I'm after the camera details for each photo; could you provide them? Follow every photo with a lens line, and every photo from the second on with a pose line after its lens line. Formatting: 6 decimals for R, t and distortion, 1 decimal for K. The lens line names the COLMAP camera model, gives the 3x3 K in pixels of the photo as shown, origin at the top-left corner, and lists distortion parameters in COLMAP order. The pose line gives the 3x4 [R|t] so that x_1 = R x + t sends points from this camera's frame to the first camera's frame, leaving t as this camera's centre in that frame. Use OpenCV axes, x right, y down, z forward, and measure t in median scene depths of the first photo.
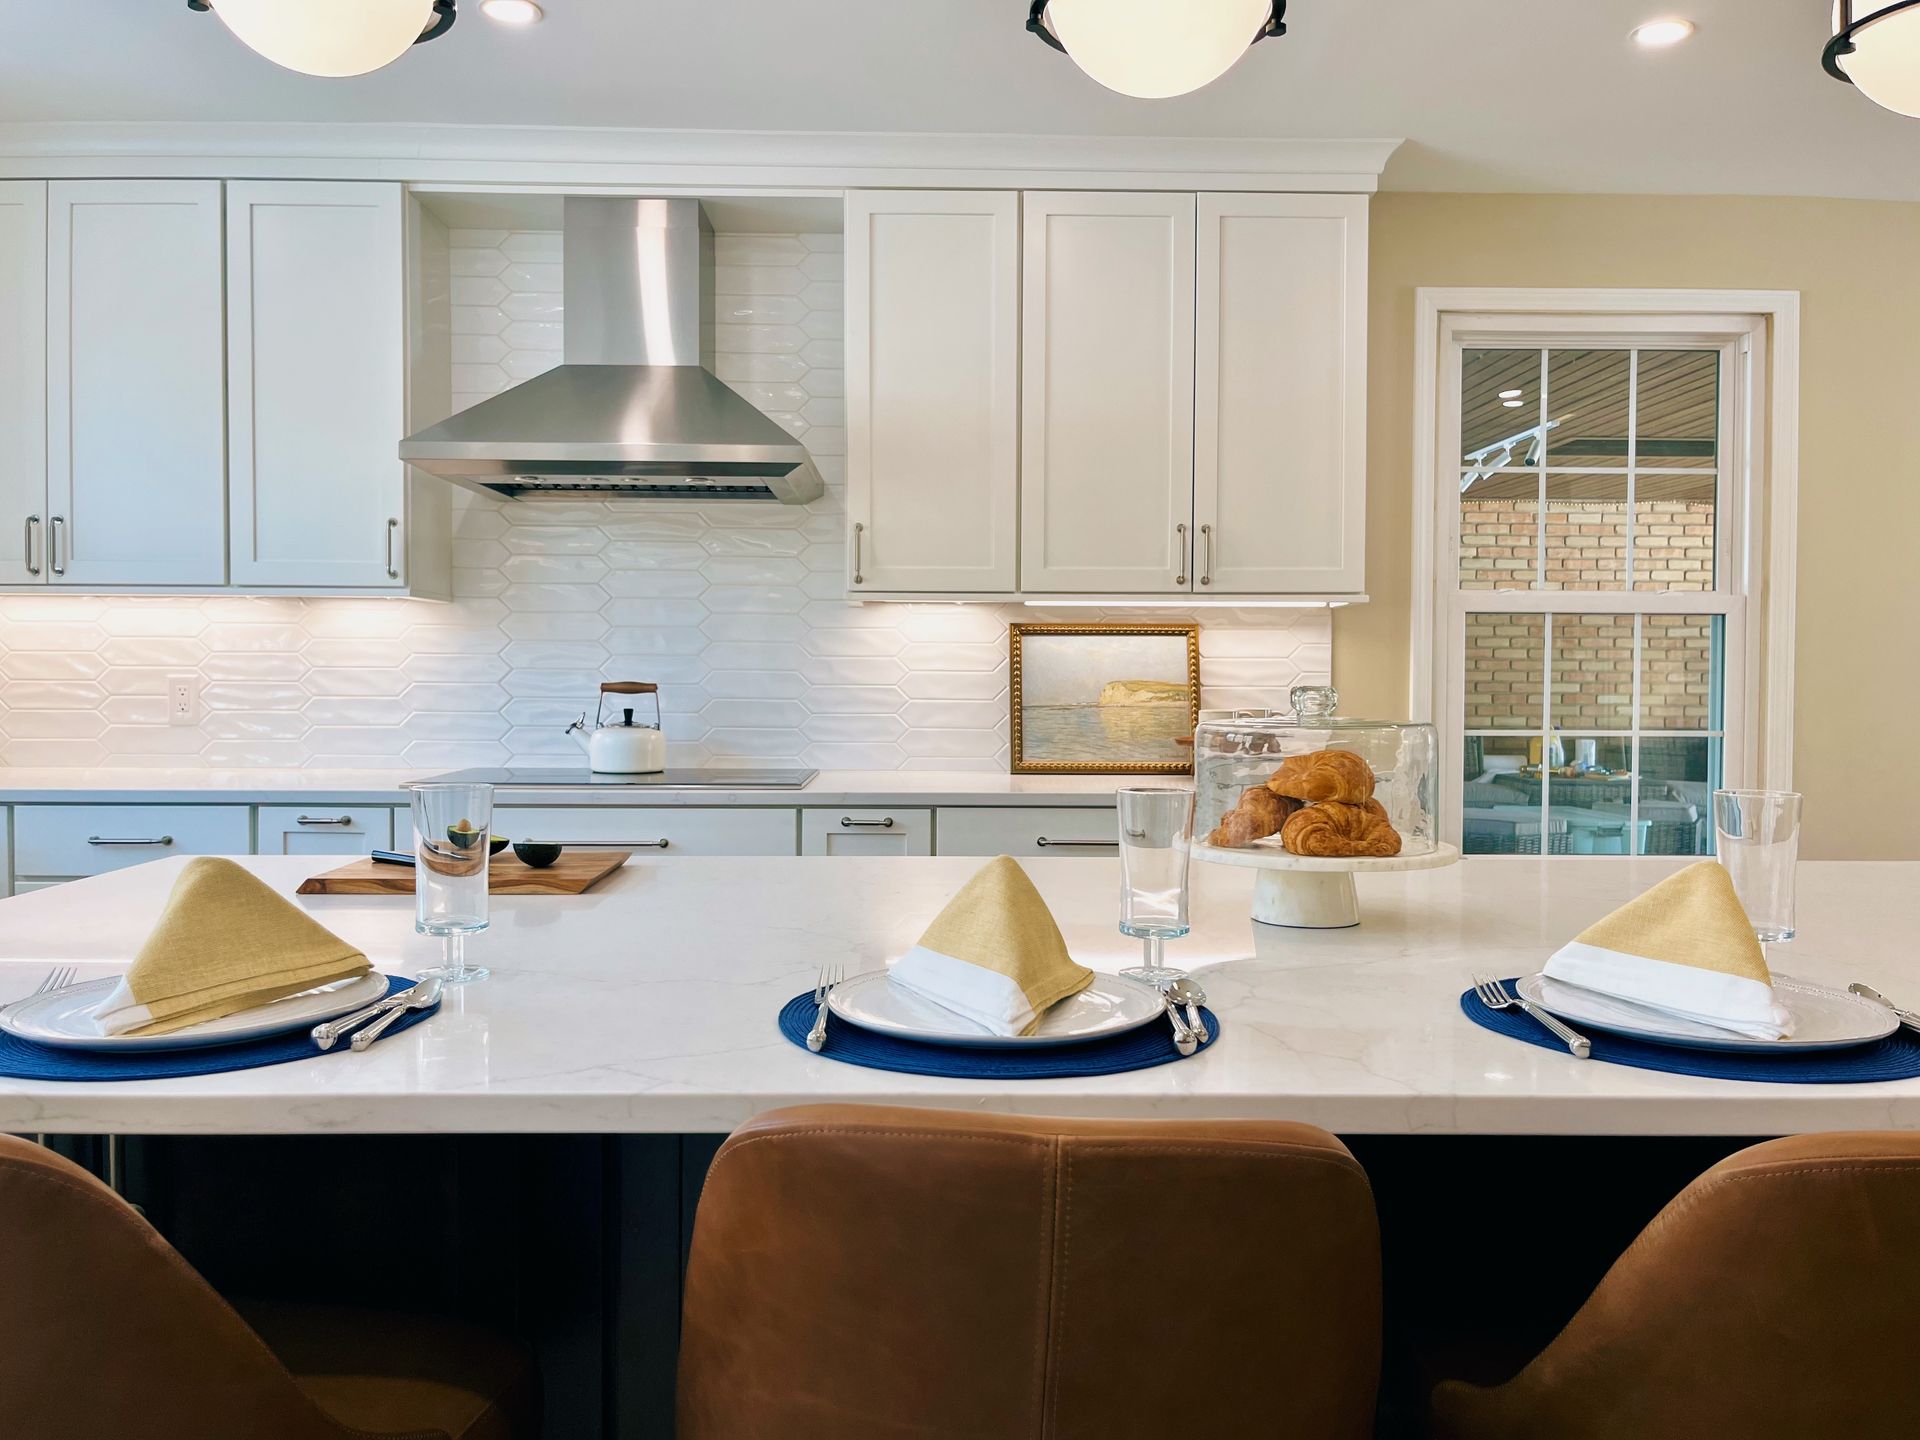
lens RADIAL K [[1442.5, 0, 960.0], [0, 1442.5, 720.0], [0, 0, 1]] dist [0.068338, -0.087735]
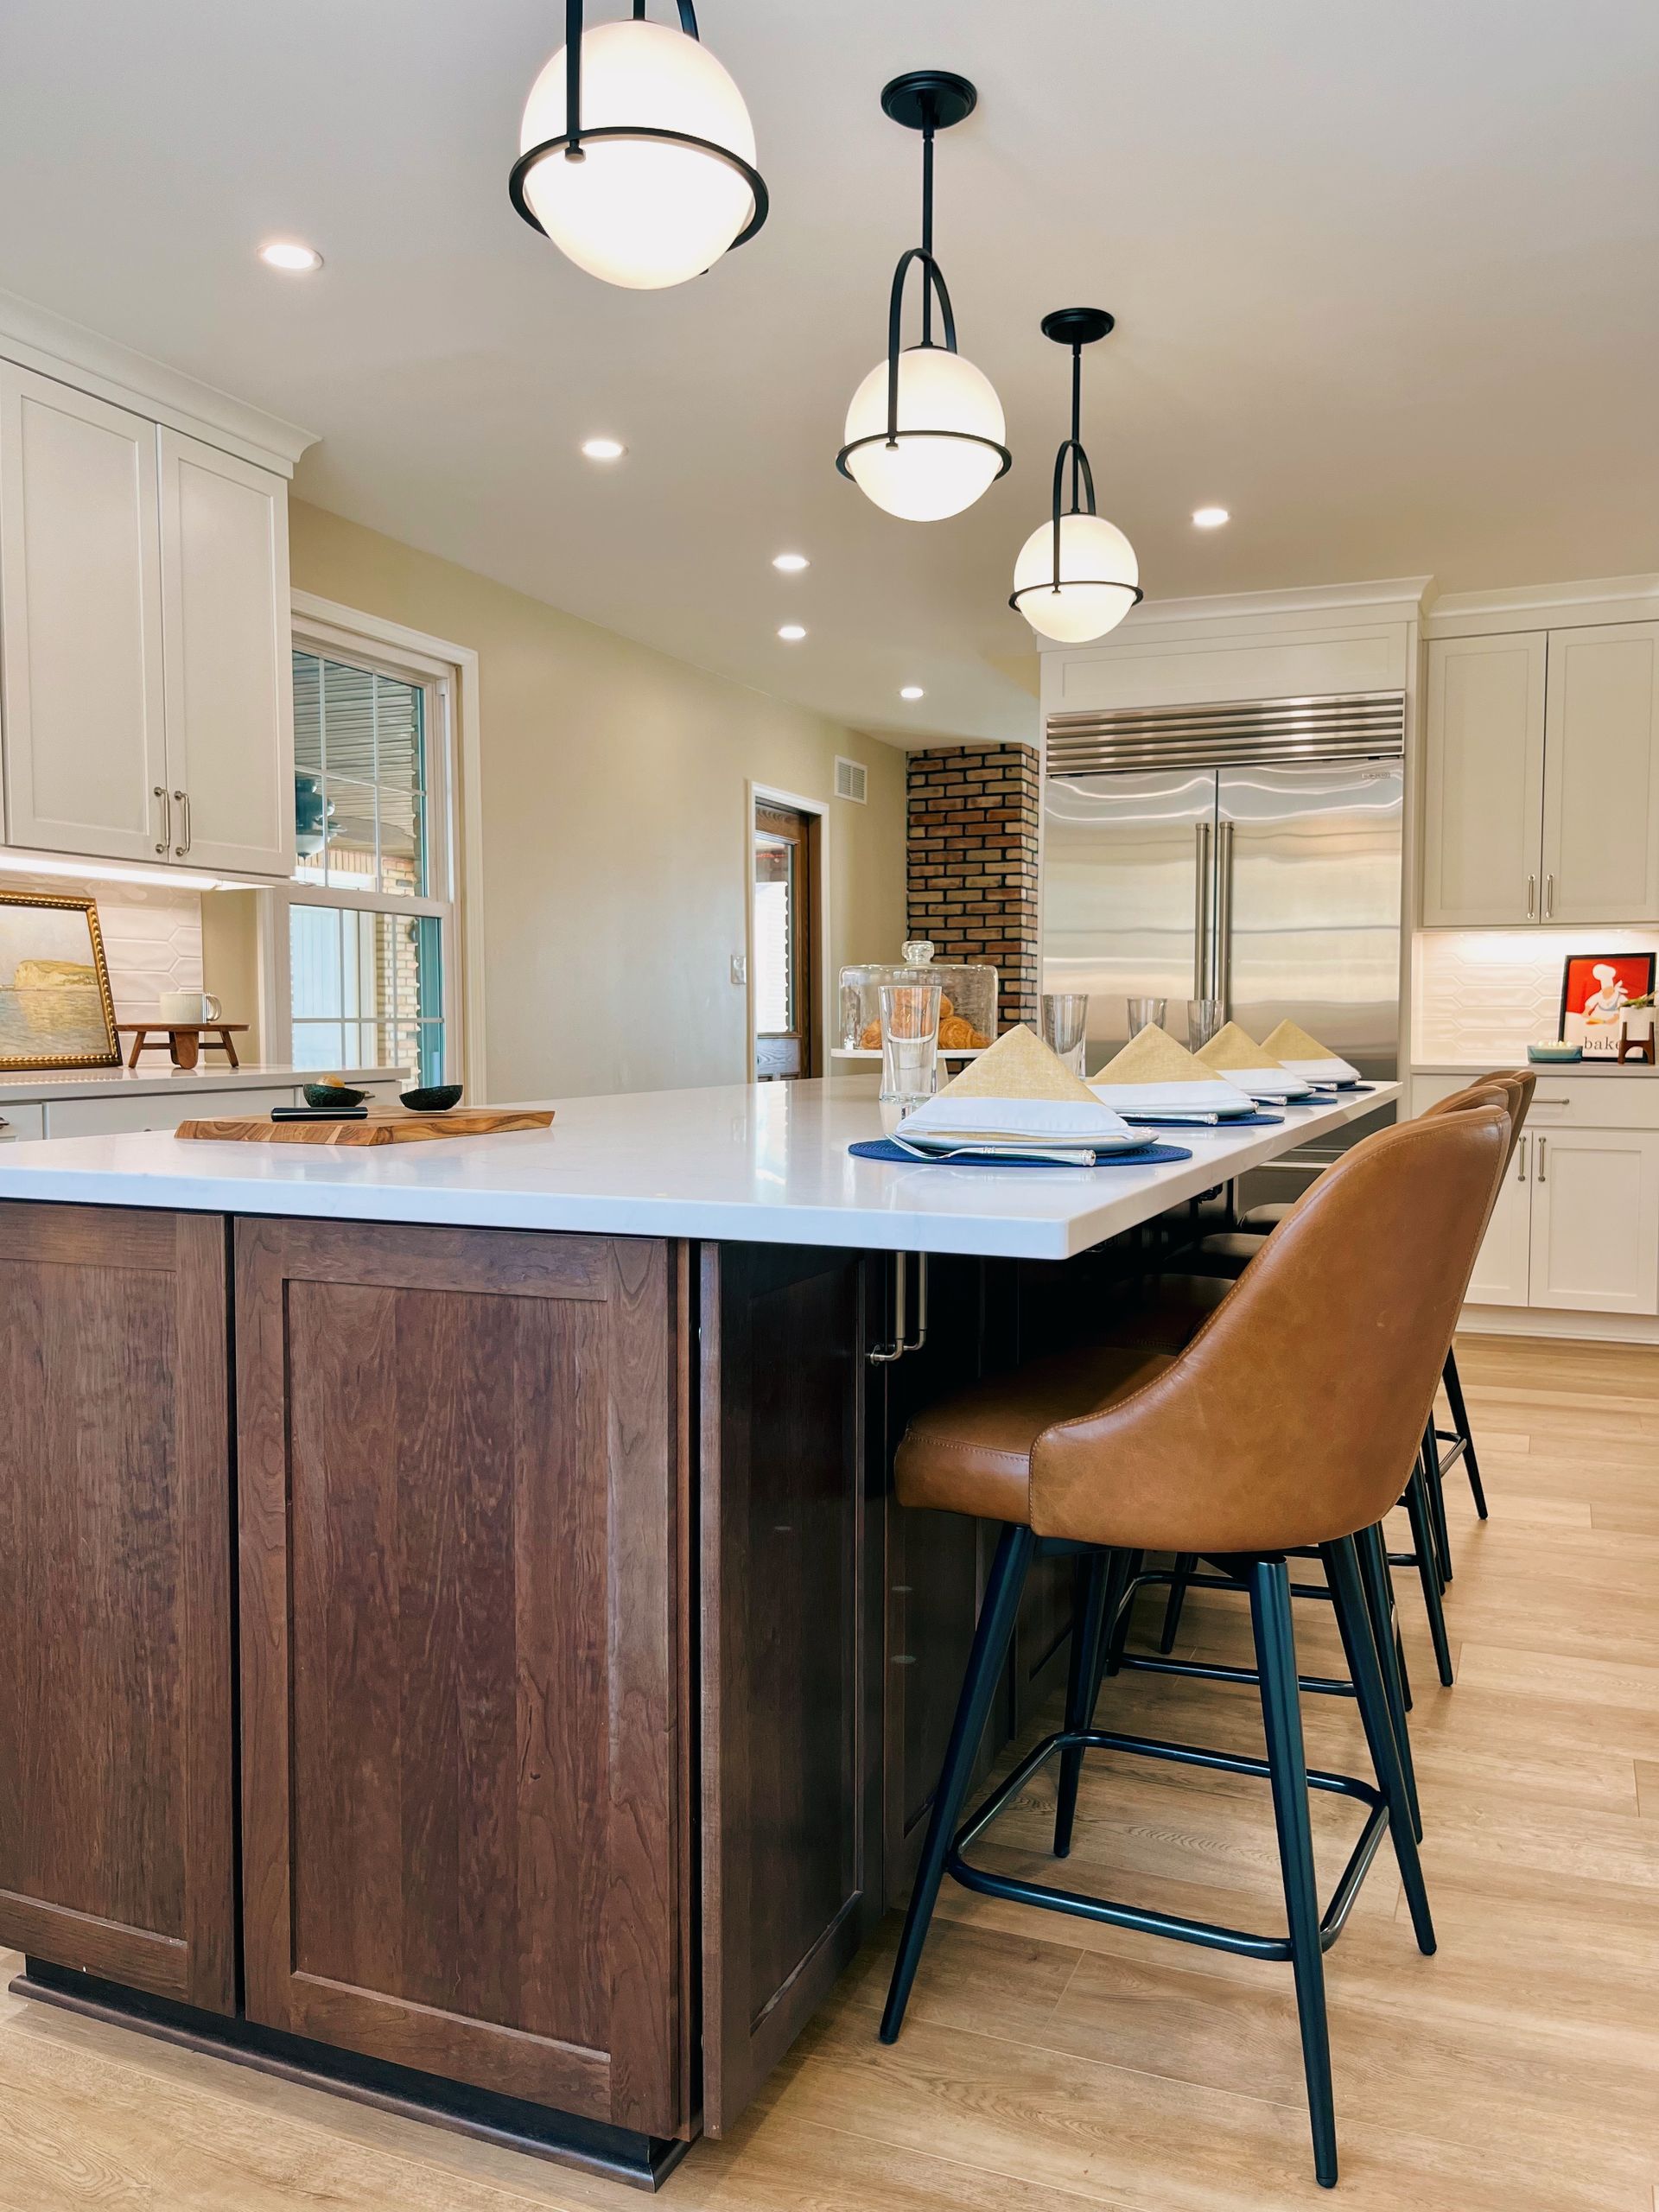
lens RADIAL K [[1677.1, 0, 830.4], [0, 1677.1, 1109.7], [0, 0, 1]] dist [0.046212, -0.096025]
pose [[0.413816, -0.056625, 0.908598, -0.607143], [0.031875, 0.998353, 0.047702, 0.028540], [-0.909802, 0.009221, 0.414939, 0.162770]]
